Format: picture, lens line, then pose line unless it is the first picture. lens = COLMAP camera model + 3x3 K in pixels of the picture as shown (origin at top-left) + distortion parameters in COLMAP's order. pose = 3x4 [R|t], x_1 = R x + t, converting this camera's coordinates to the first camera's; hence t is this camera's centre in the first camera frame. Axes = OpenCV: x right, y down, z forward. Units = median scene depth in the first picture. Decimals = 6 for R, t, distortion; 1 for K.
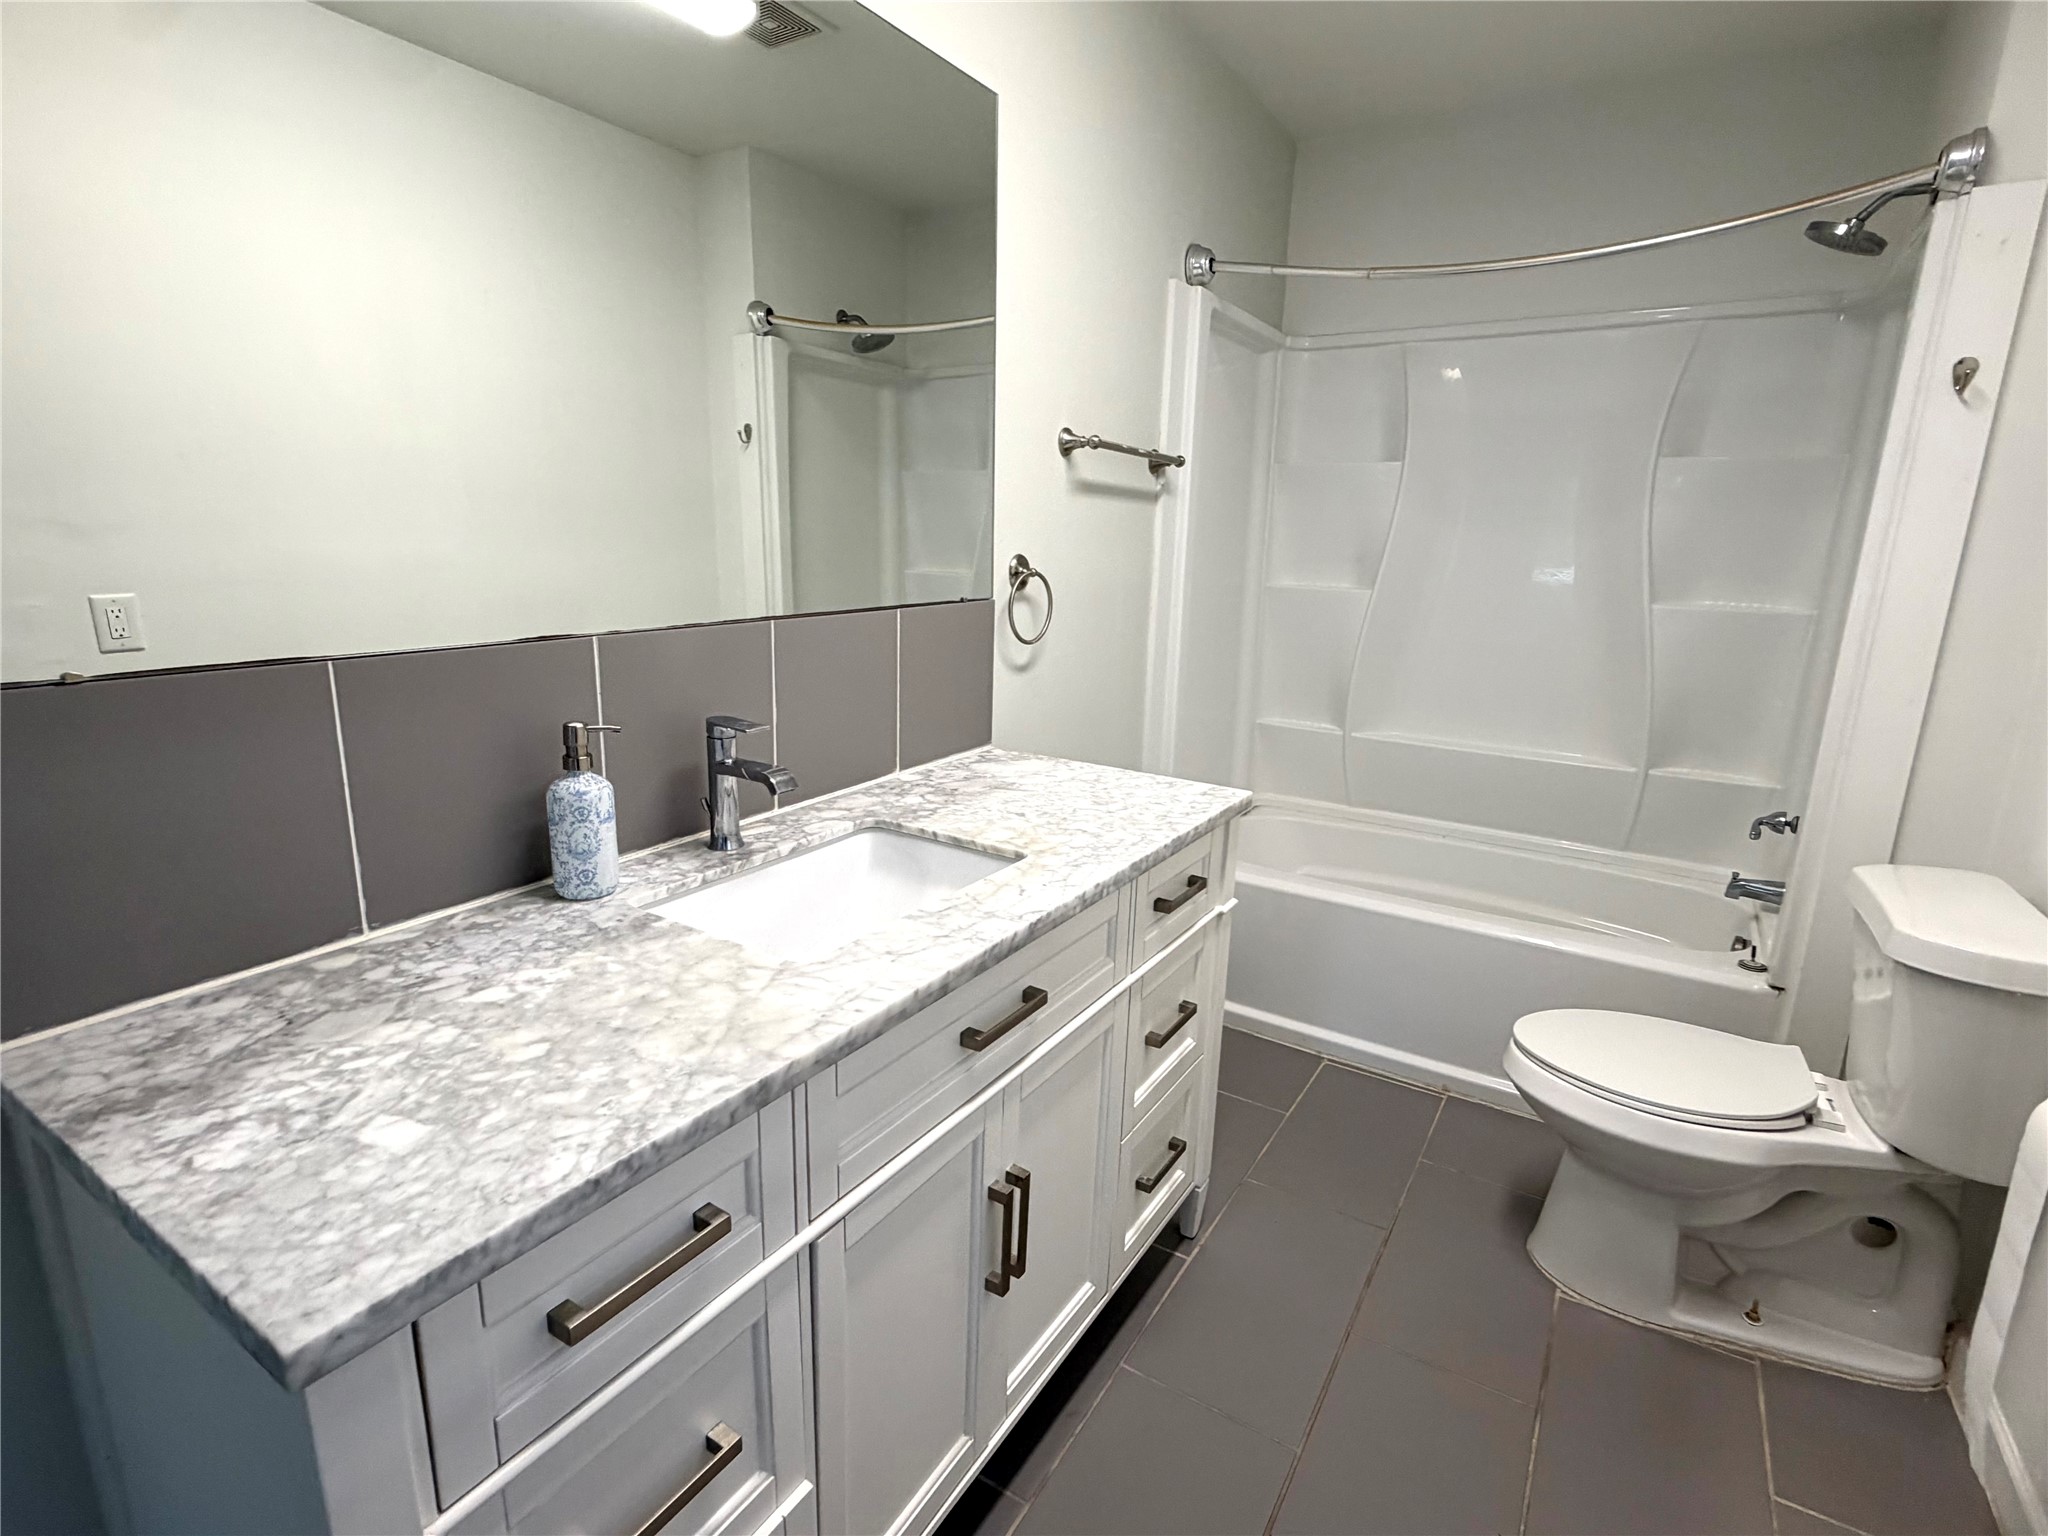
lens RADIAL K [[1007.0, 0, 1024.0], [0, 1007.0, 768.0], [0, 0, 1]] dist [-0.001002, 0.000171]
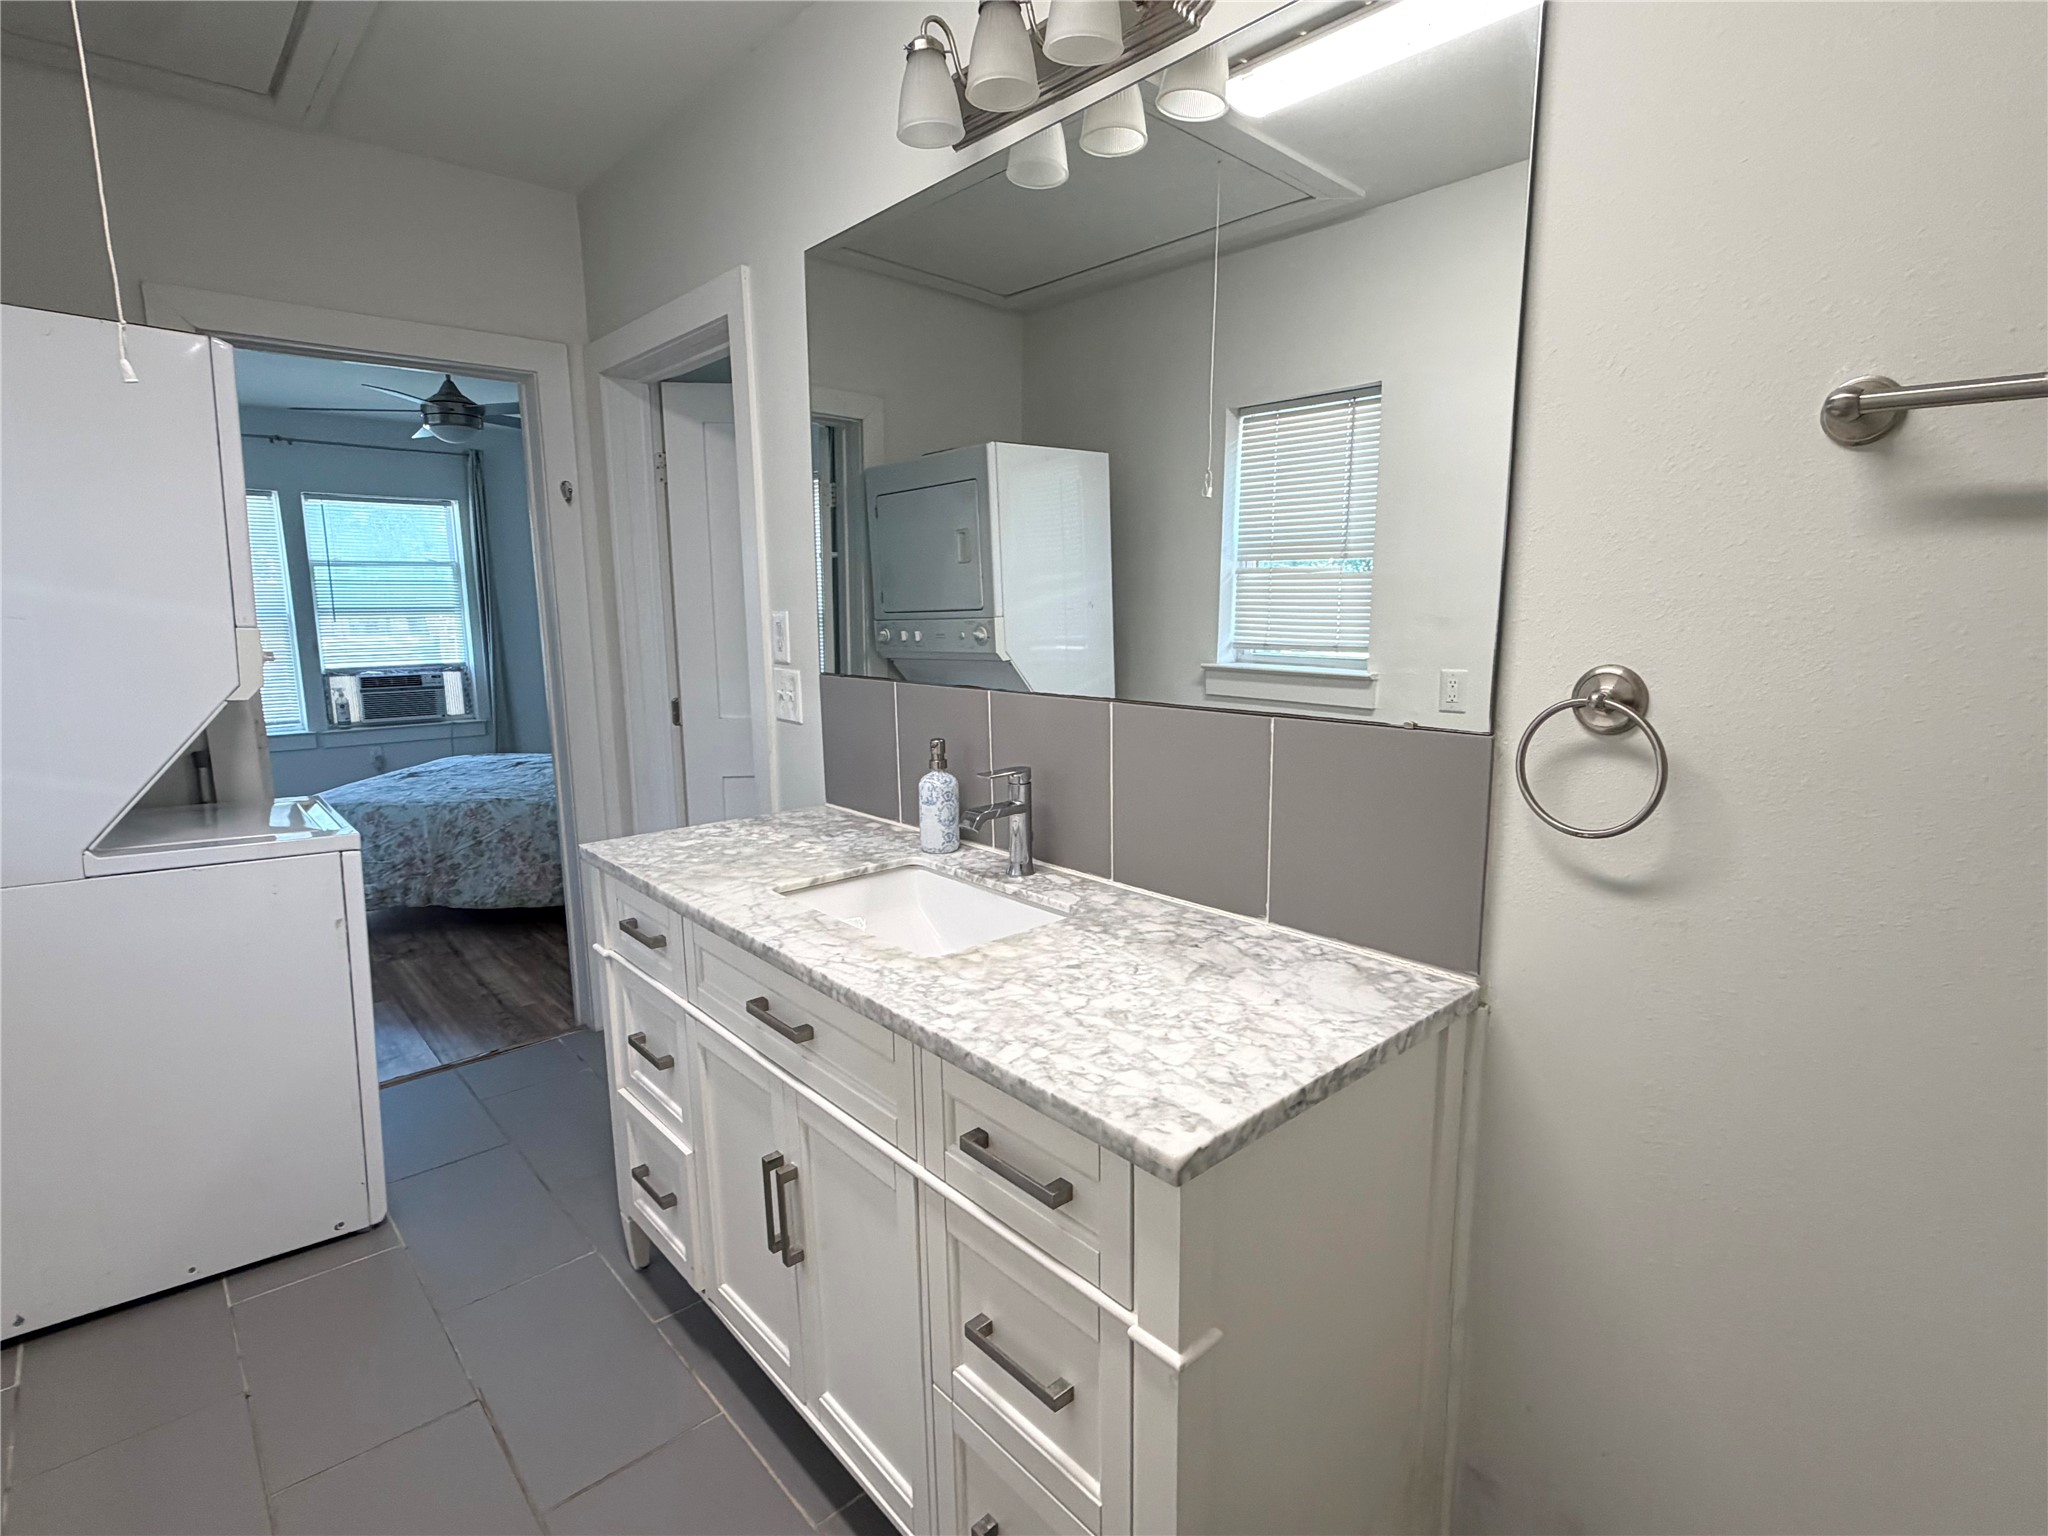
lens RADIAL K [[1007.0, 0, 1024.0], [0, 1007.0, 768.0], [0, 0, 1]] dist [-0.001002, 0.000171]
pose [[-0.274341, 0.137671, -0.951727, 0.800599], [-0.225792, 0.952808, 0.202913, -0.275921], [0.934748, 0.270560, -0.230310, 1.177193]]
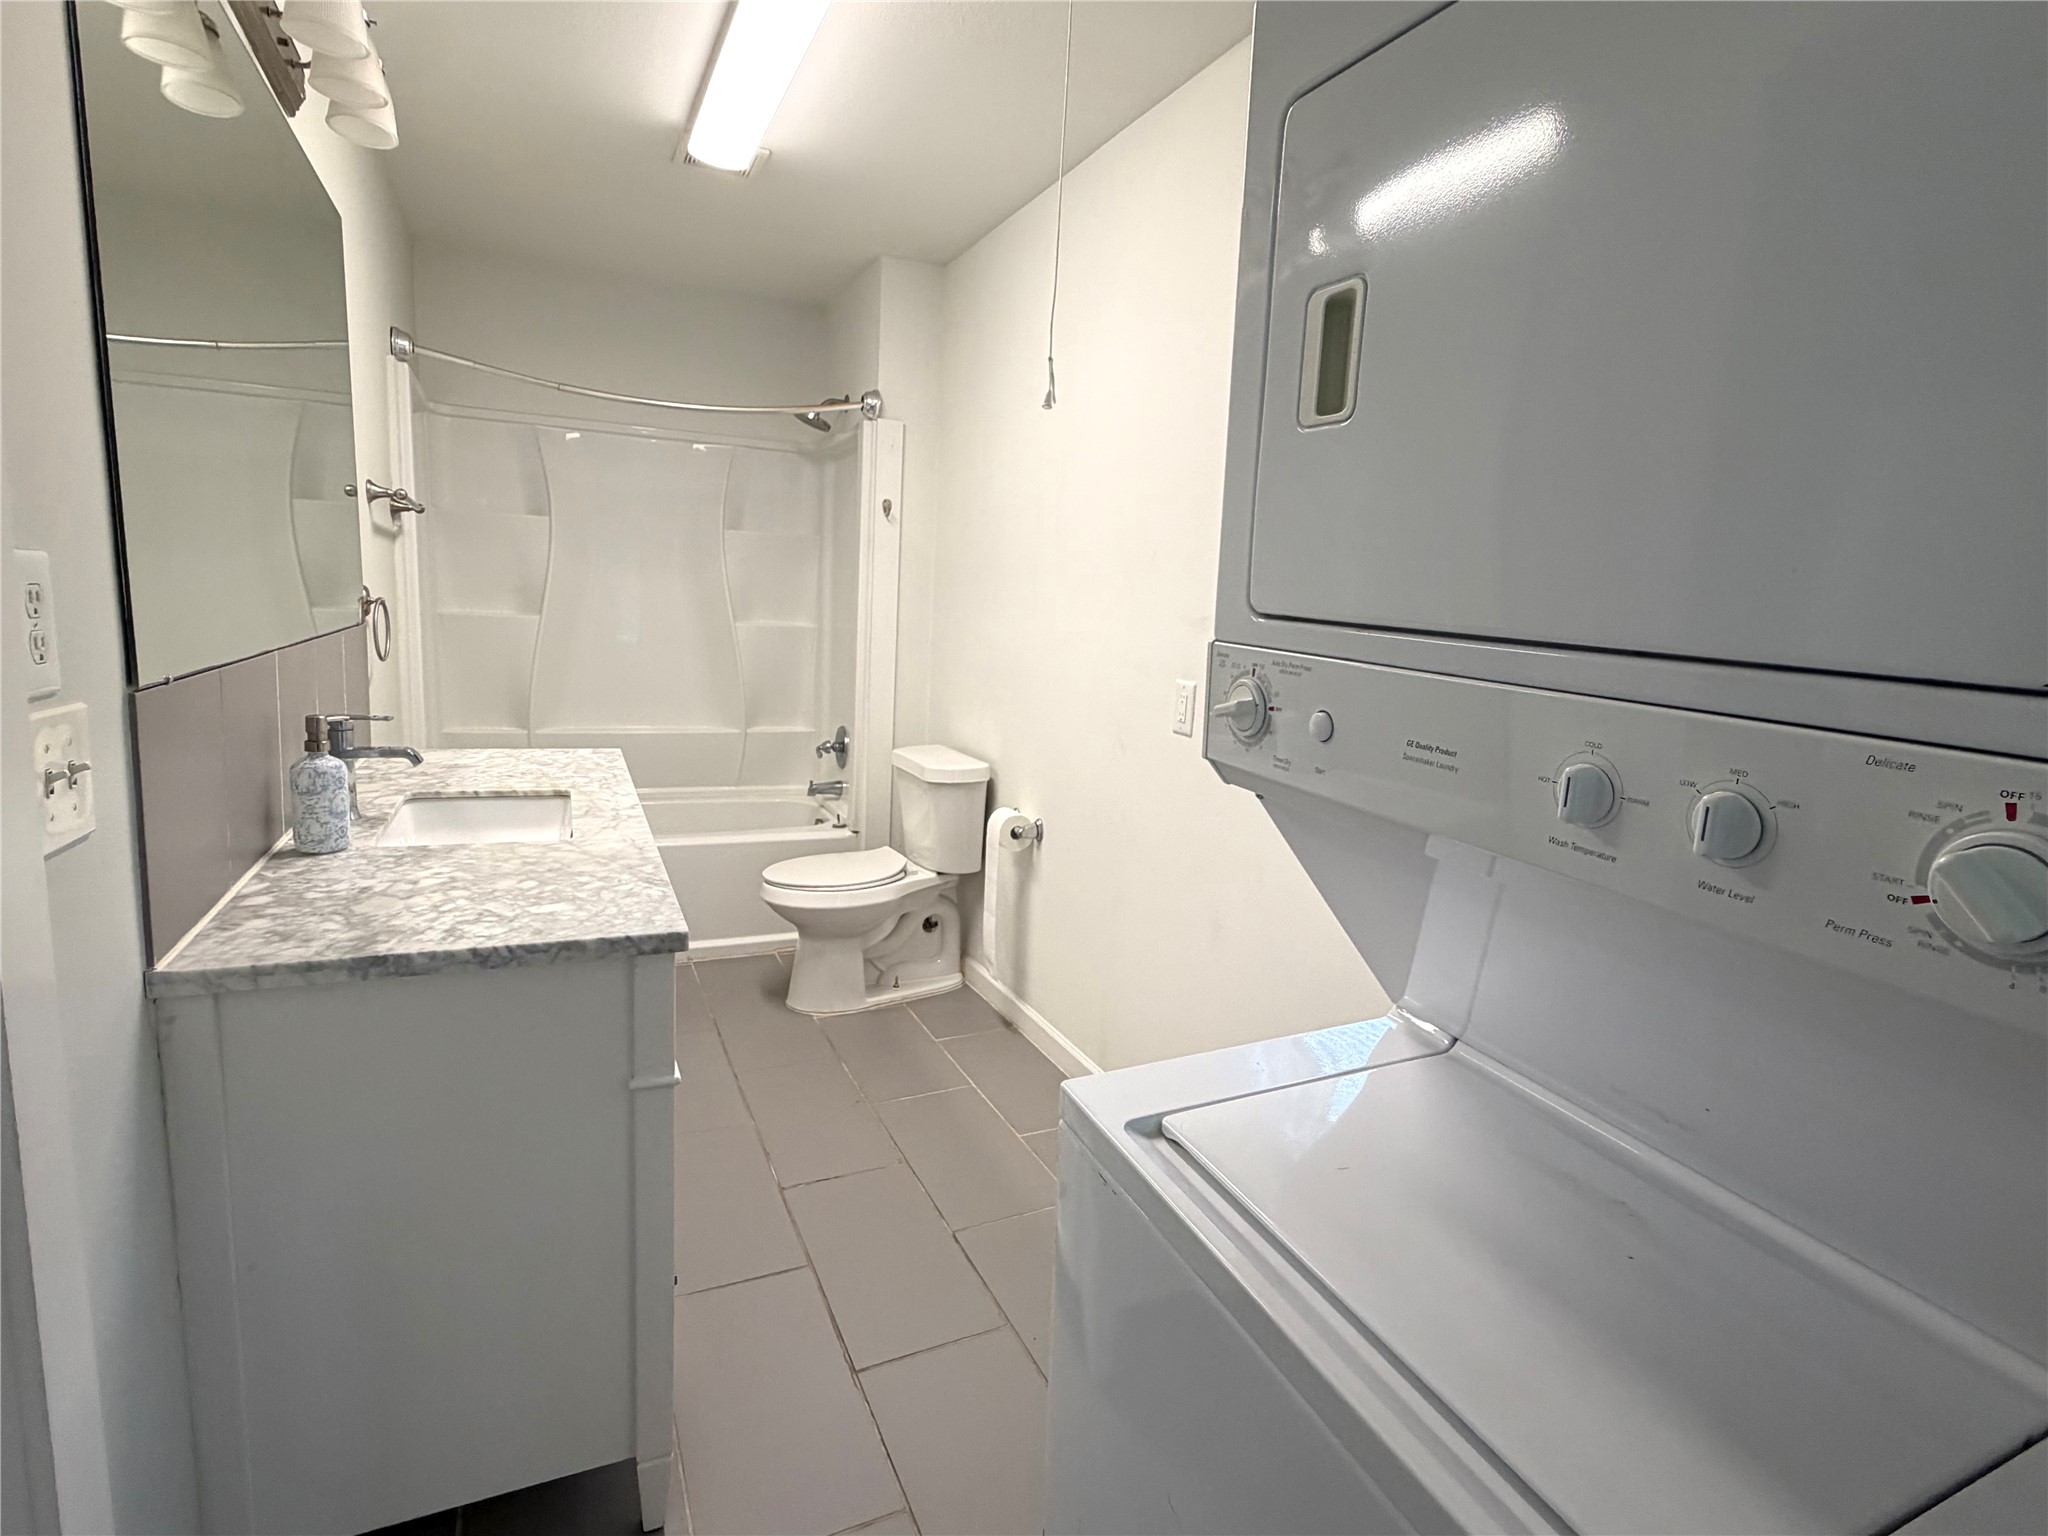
lens RADIAL K [[1007.0, 0, 1024.0], [0, 1007.0, 768.0], [0, 0, 1]] dist [-0.001002, 0.000171]
pose [[0.539301, -0.132384, 0.831642, -0.815589], [0.155737, 0.986210, 0.055998, 0.071830], [-0.827587, 0.099318, 0.552481, -0.366889]]
